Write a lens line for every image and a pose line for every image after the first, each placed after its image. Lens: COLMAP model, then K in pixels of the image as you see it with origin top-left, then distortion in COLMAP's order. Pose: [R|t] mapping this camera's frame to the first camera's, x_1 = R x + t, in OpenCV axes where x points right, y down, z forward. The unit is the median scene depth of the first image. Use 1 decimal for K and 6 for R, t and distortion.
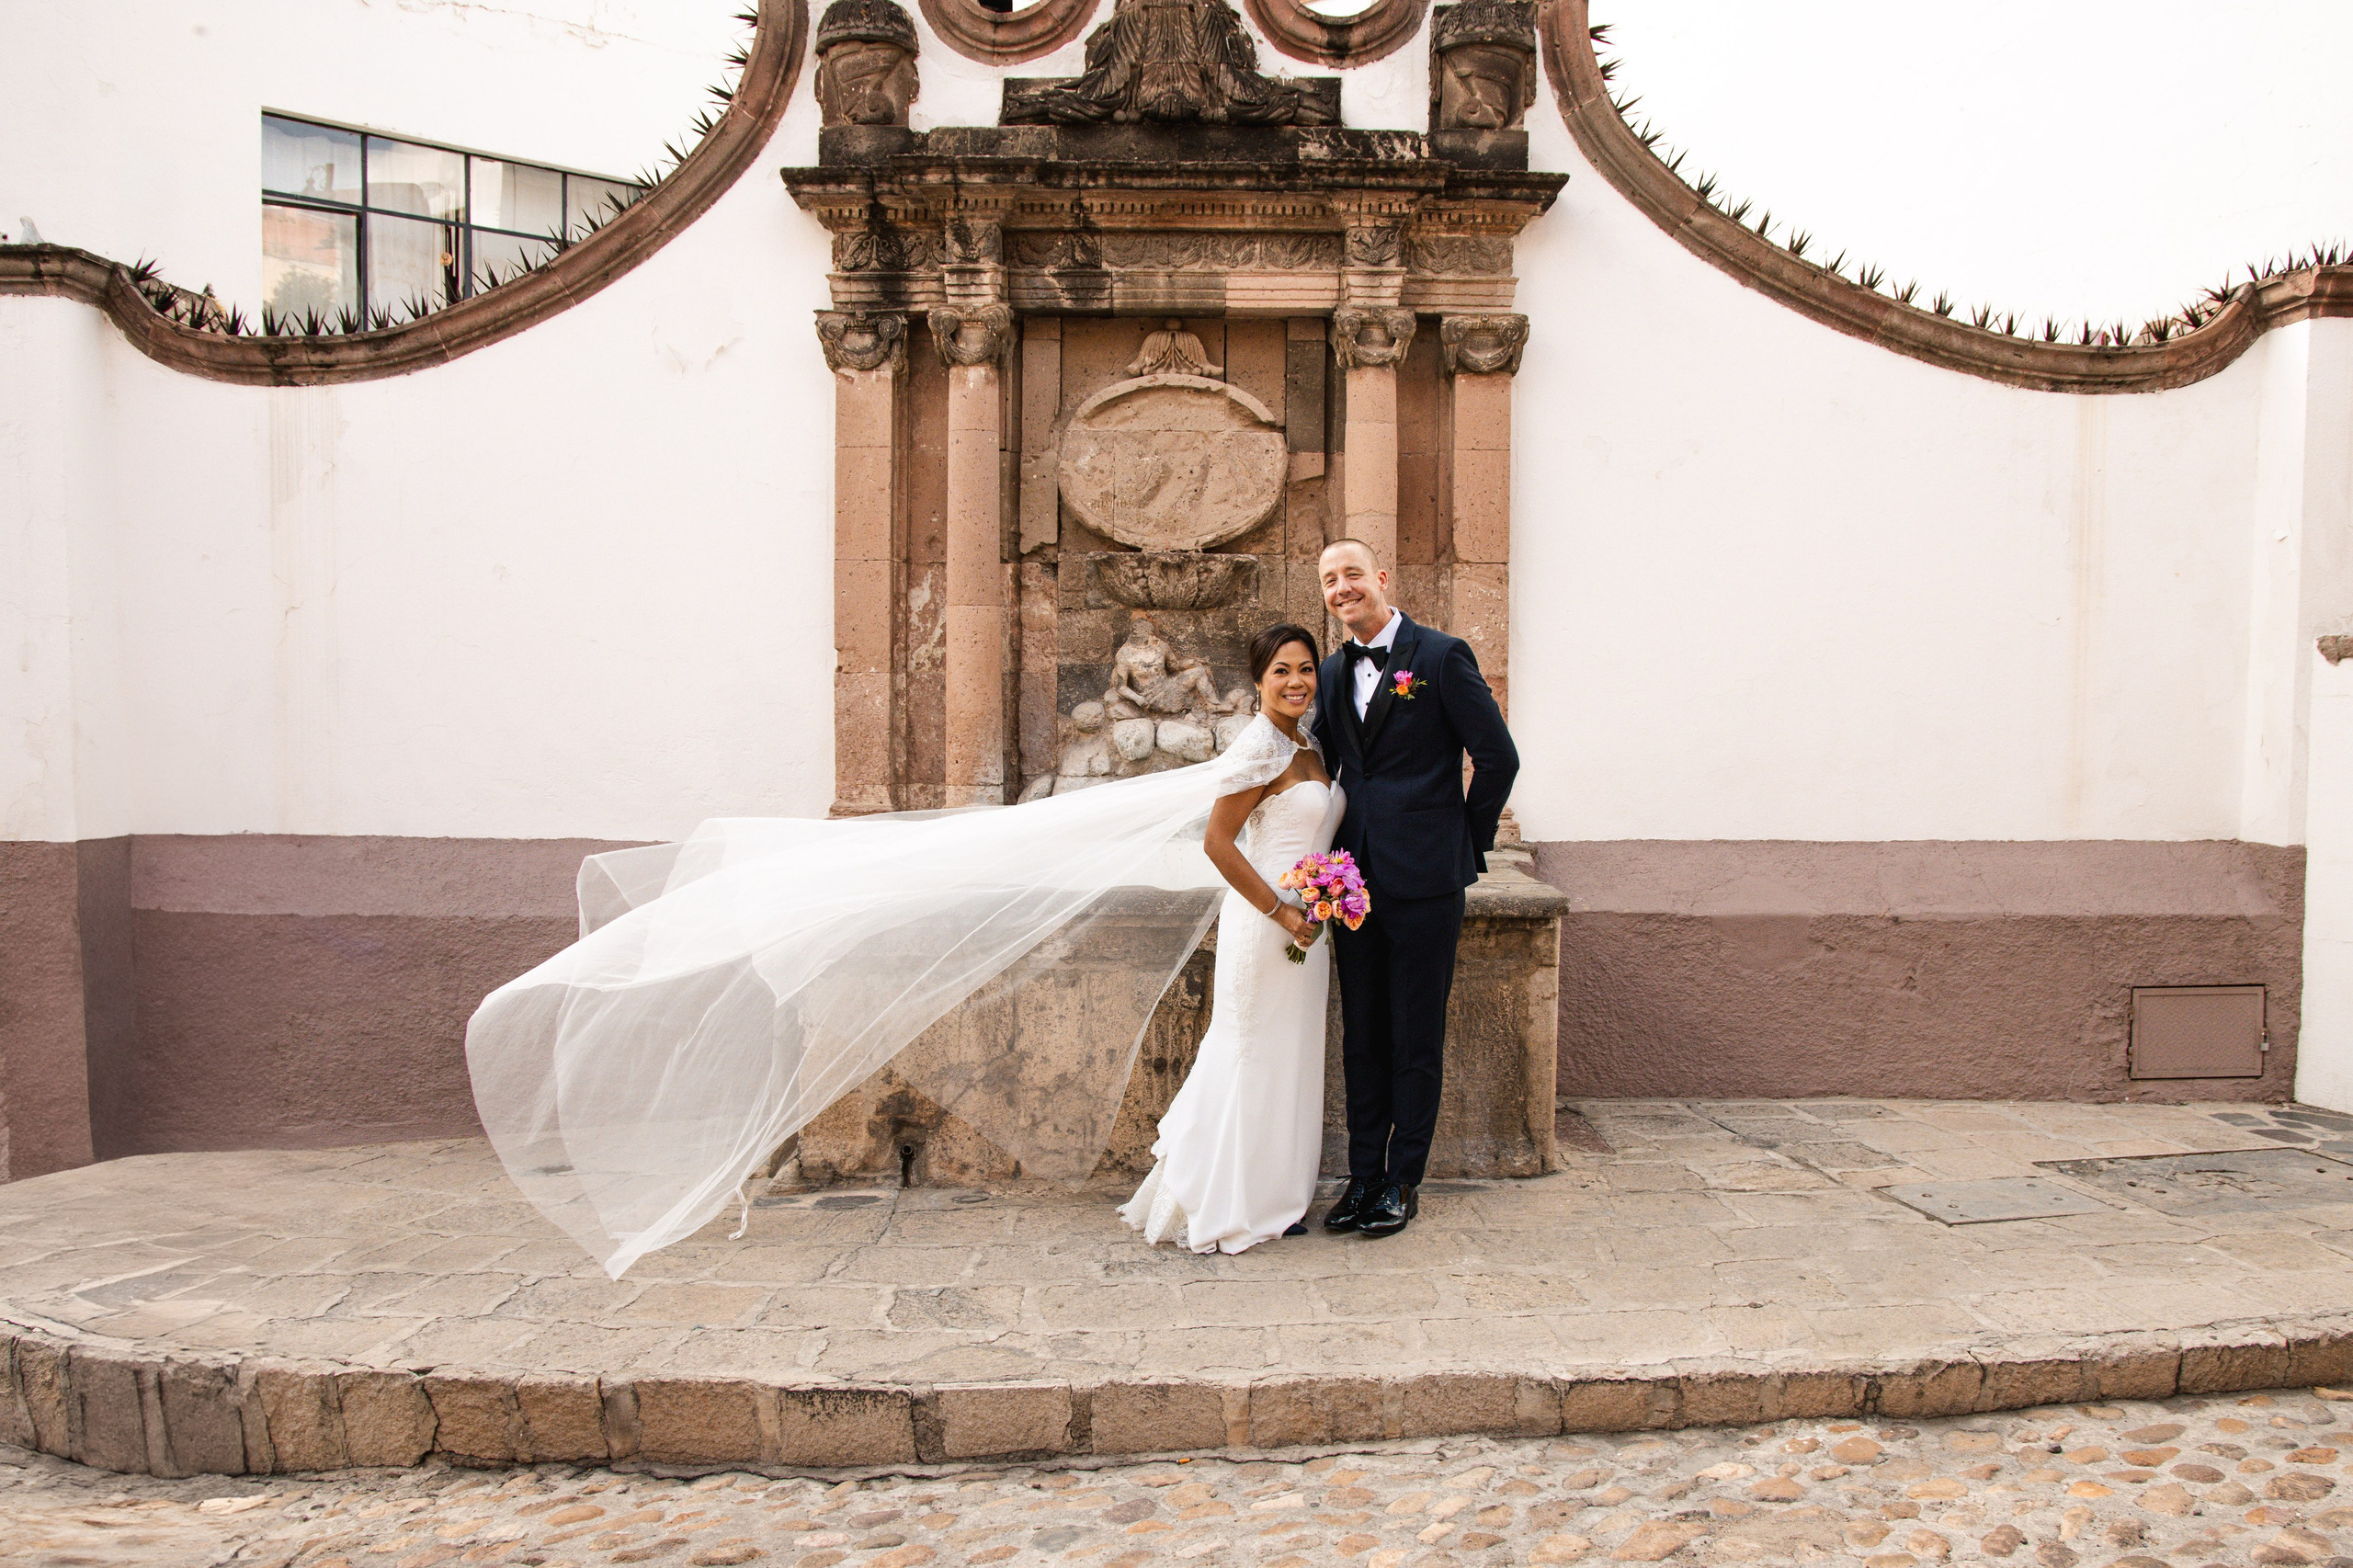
lens RADIAL K [[1935.5, 0, 1176.5], [0, 1935.5, 784.0], [0, 0, 1]] dist [-0.094053, 0.005687]
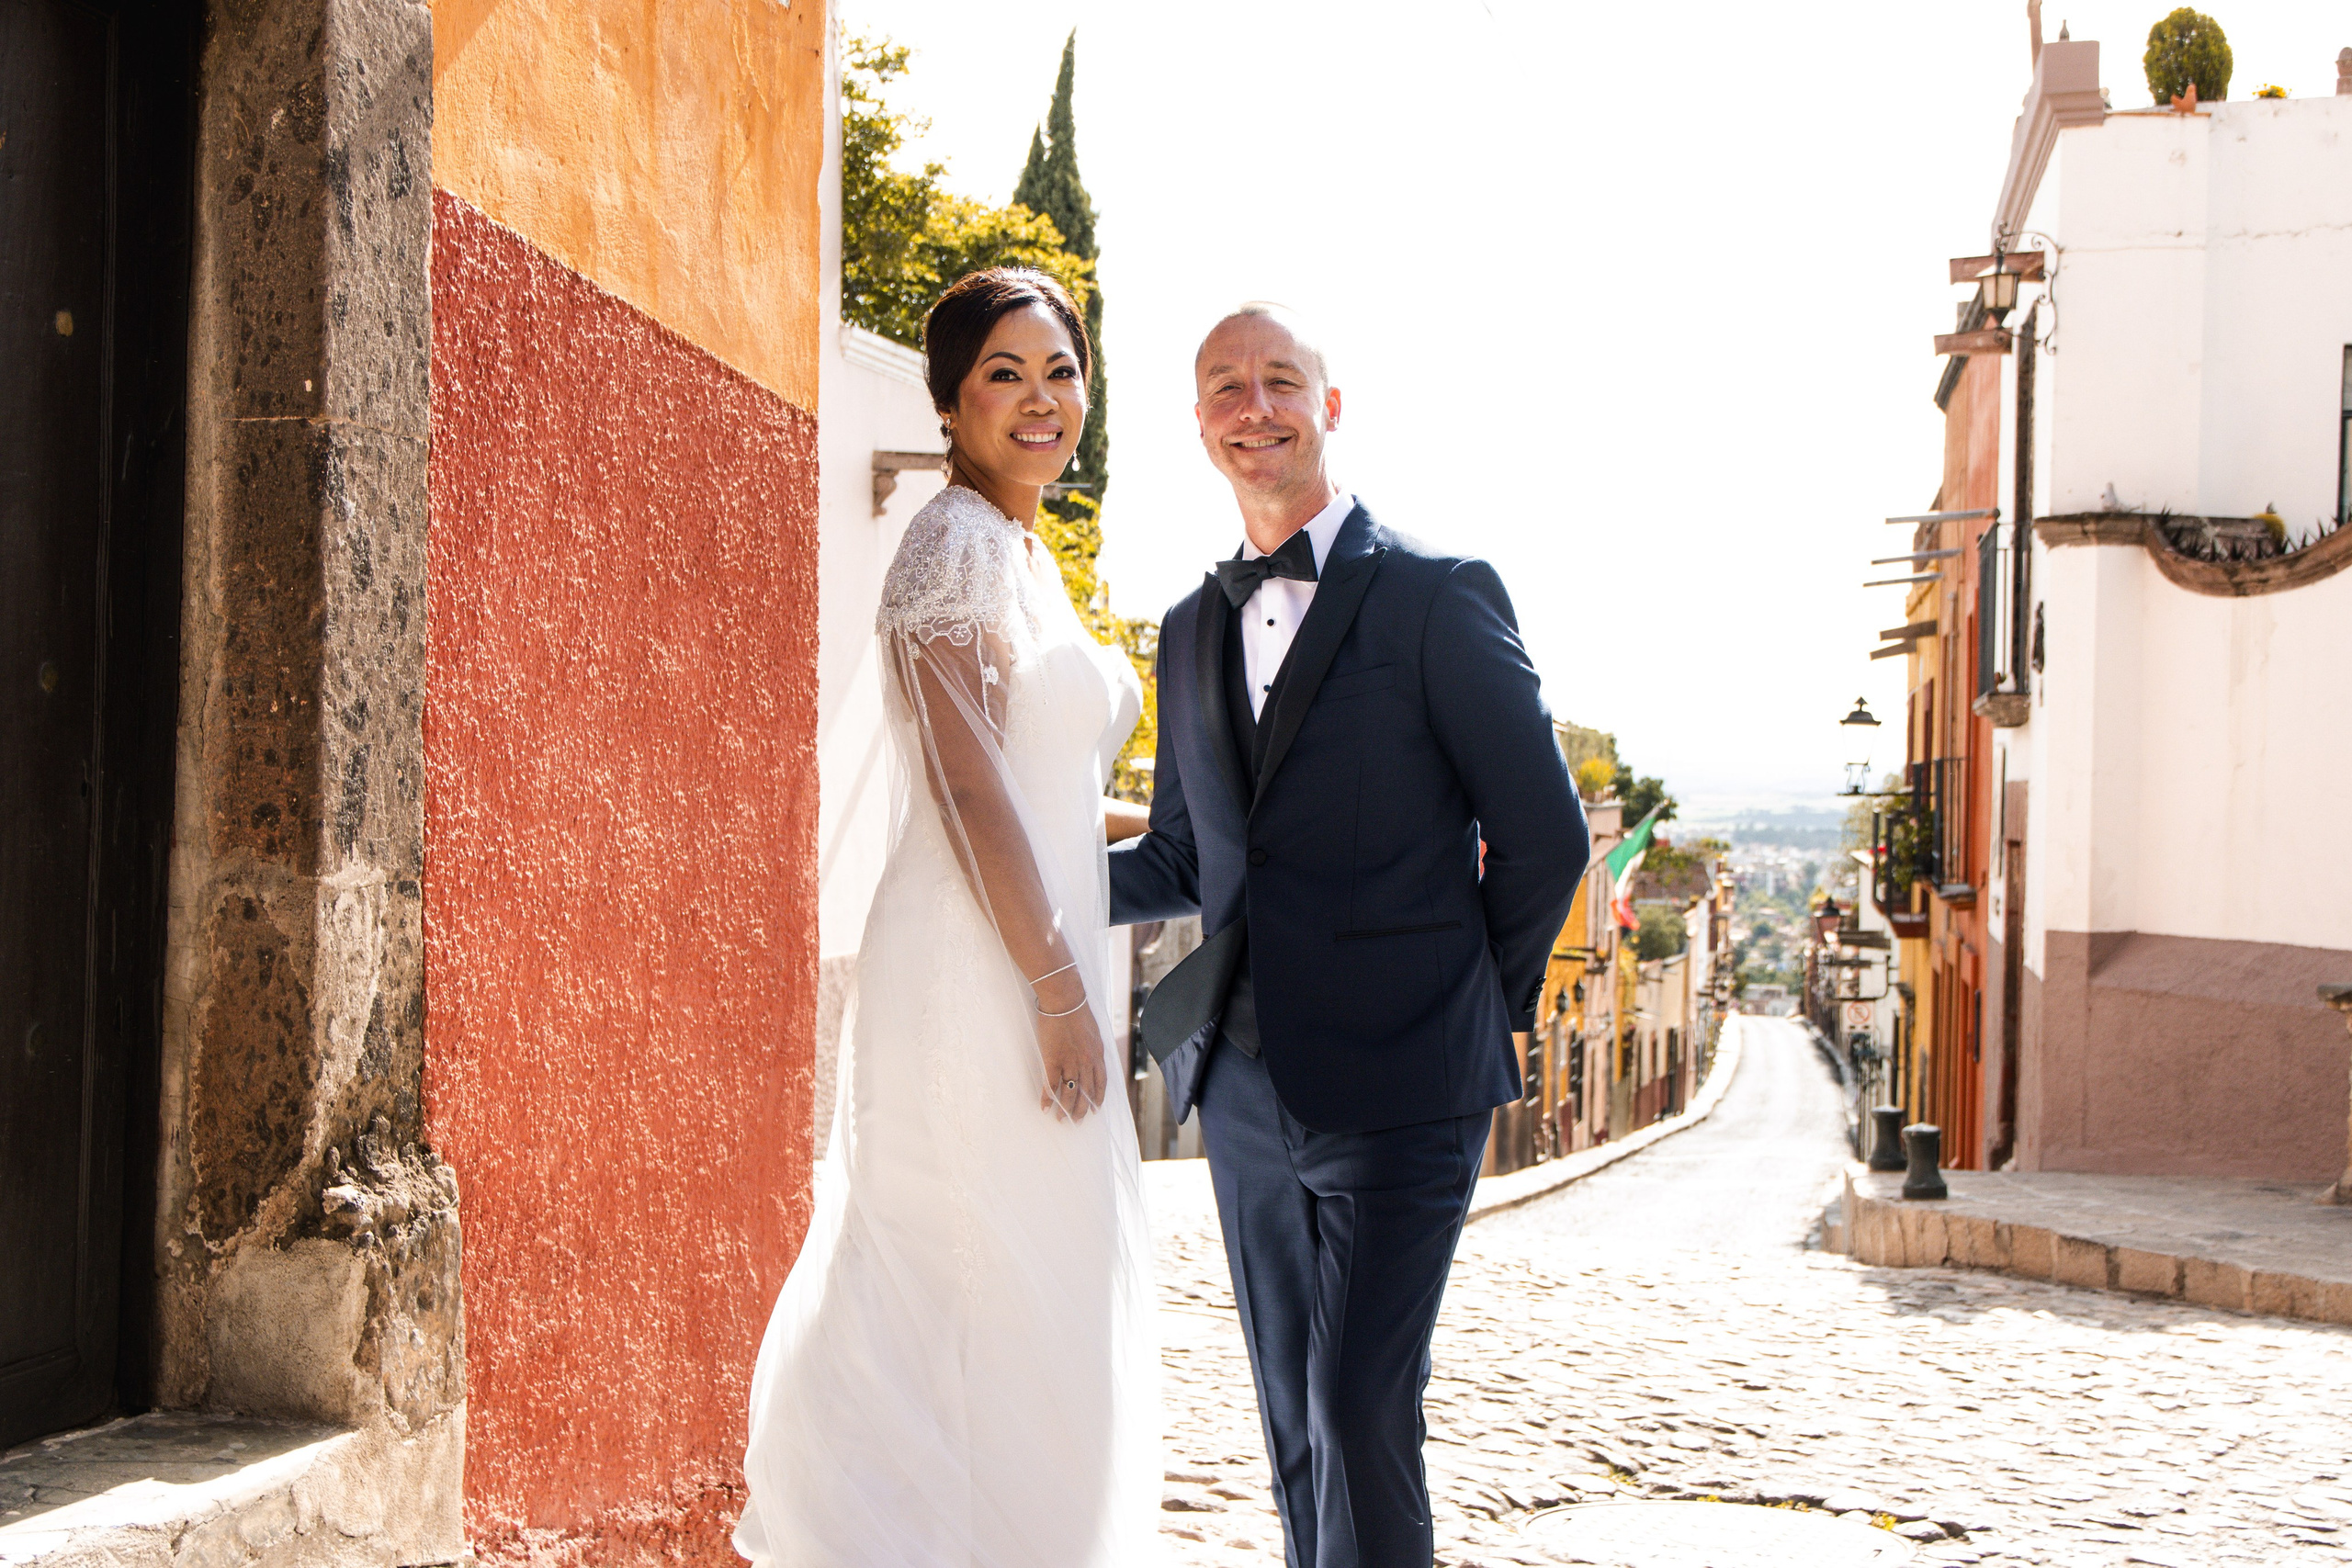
lens RADIAL K [[3074.5, 0, 1176.0], [0, 3074.5, 784.0], [0, 0, 1]] dist [-0.001367, -0.002226]
pose [[0.368781, -0.008926, -0.929474, 0.437184], [-0.058651, 0.997738, -0.032852, 0.011050], [0.927664, 0.066630, 0.367423, -0.162978]]
